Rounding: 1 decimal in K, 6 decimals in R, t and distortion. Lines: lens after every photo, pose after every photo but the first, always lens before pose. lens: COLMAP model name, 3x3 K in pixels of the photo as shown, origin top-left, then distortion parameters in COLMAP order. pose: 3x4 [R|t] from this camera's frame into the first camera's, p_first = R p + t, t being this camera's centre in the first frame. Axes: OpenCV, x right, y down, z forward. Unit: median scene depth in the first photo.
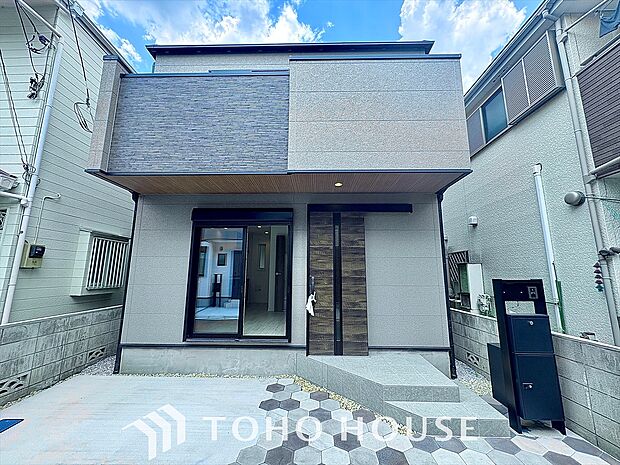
lens RADIAL K [[247.8, 0, 309.7], [0, 247.8, 231.2], [0, 0, 1]] dist [0.003458, -0.000174]
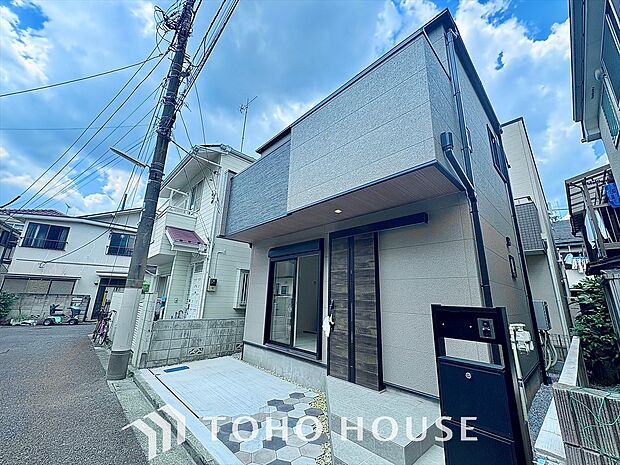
lens RADIAL K [[247.8, 0, 311.2], [0, 247.8, 231.5], [0, 0, 1]] dist [0.003458, -0.000174]
pose [[0.705853, -0.165254, -0.688813, 0.750276], [0.089635, 0.985427, -0.144562, 0.040672], [0.702664, 0.040298, 0.710379, 0.165029]]
